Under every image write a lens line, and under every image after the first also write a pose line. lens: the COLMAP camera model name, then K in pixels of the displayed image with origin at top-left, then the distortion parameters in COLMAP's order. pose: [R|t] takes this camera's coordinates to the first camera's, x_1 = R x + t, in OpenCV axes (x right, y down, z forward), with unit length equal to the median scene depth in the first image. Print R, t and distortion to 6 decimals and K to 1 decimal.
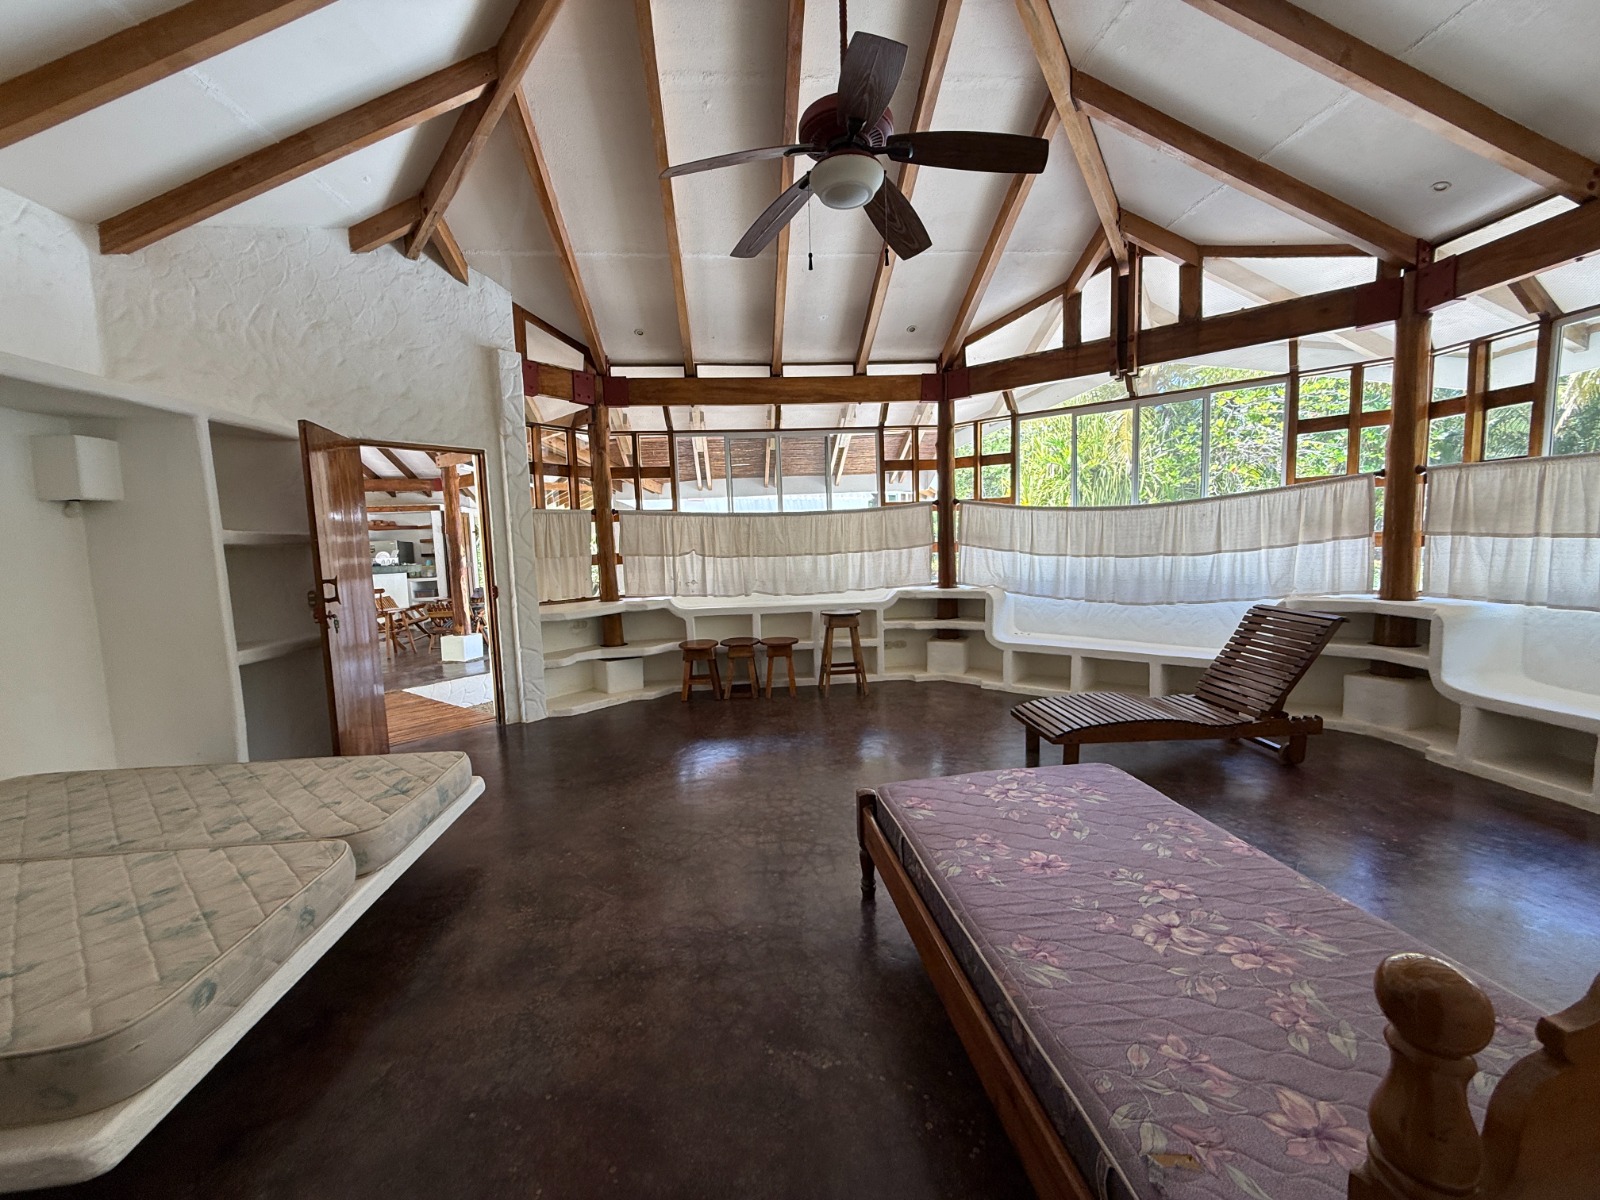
lens RADIAL K [[641.5, 0, 793.9], [0, 641.5, 597.0], [0, 0, 1]] dist [0.001740, 0.000594]
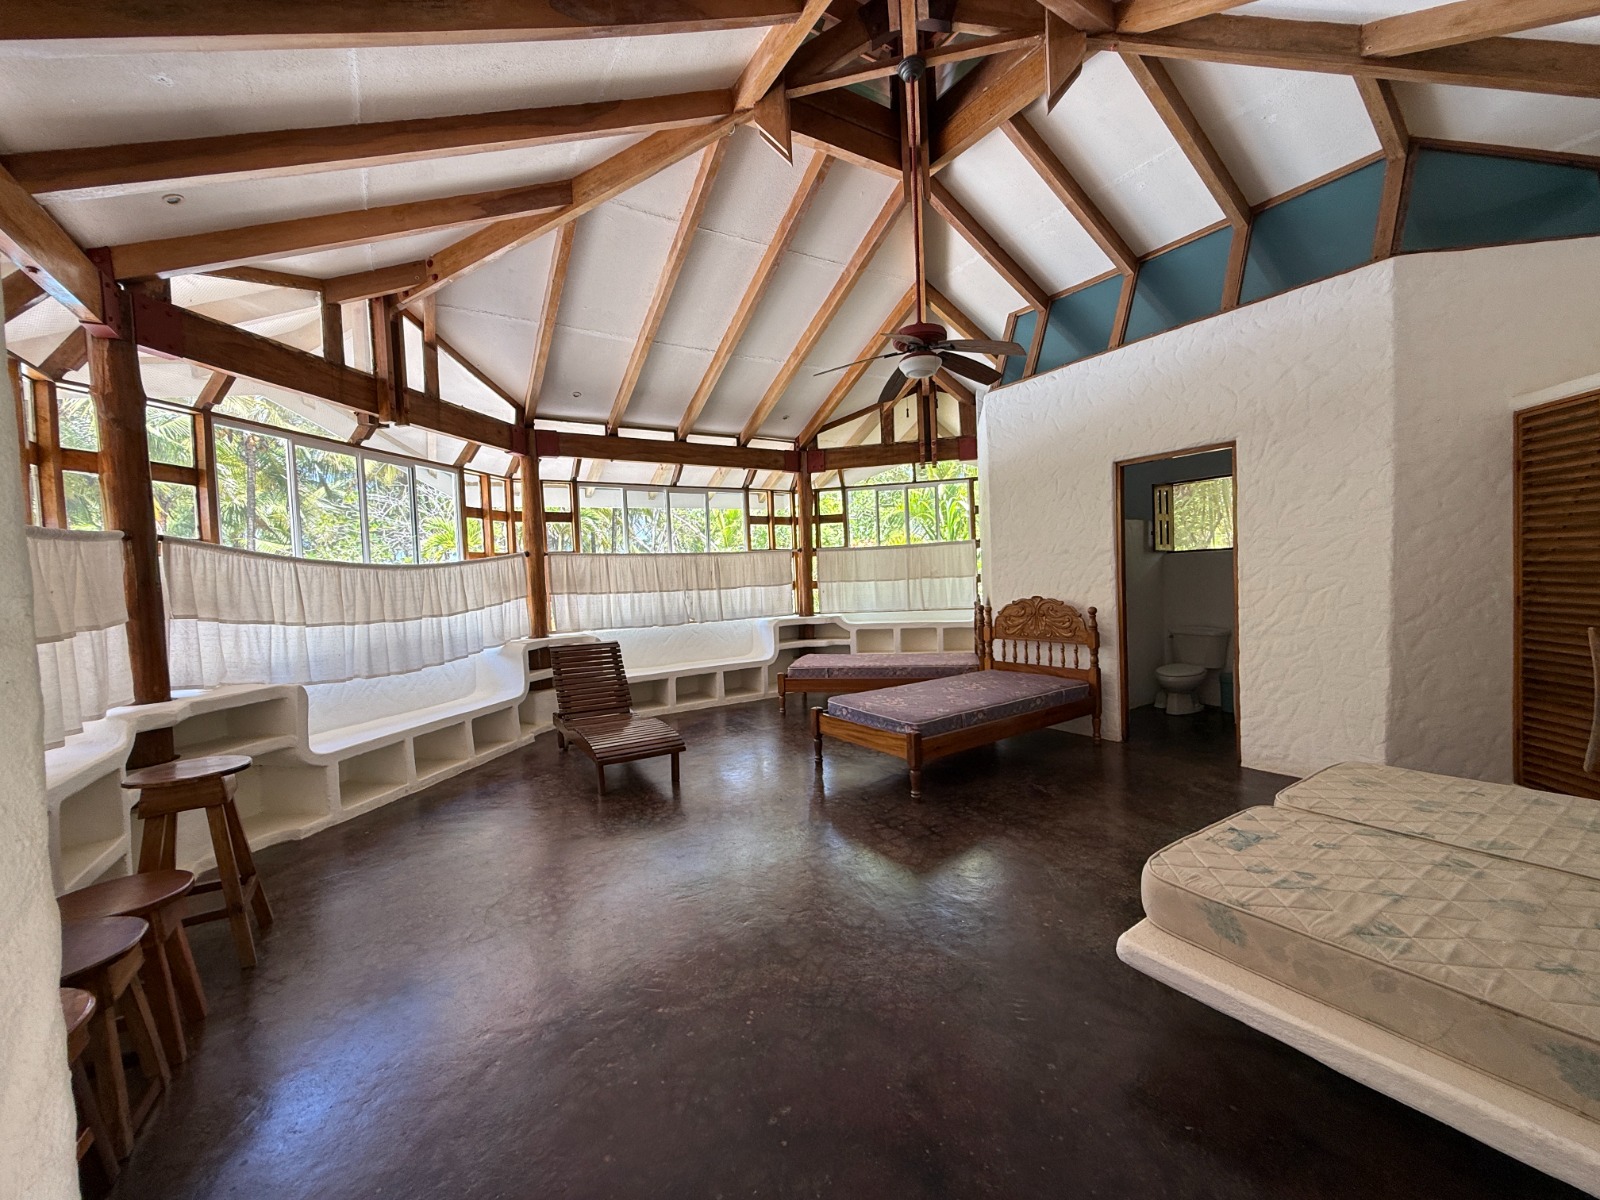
lens RADIAL K [[641.5, 0, 793.9], [0, 641.5, 597.0], [0, 0, 1]] dist [0.001740, 0.000594]
pose [[-0.459642, 0.024342, 0.887771, -0.692857], [0.133223, 0.990203, 0.041825, -0.075839], [-0.878055, 0.137496, -0.458382, 1.170710]]
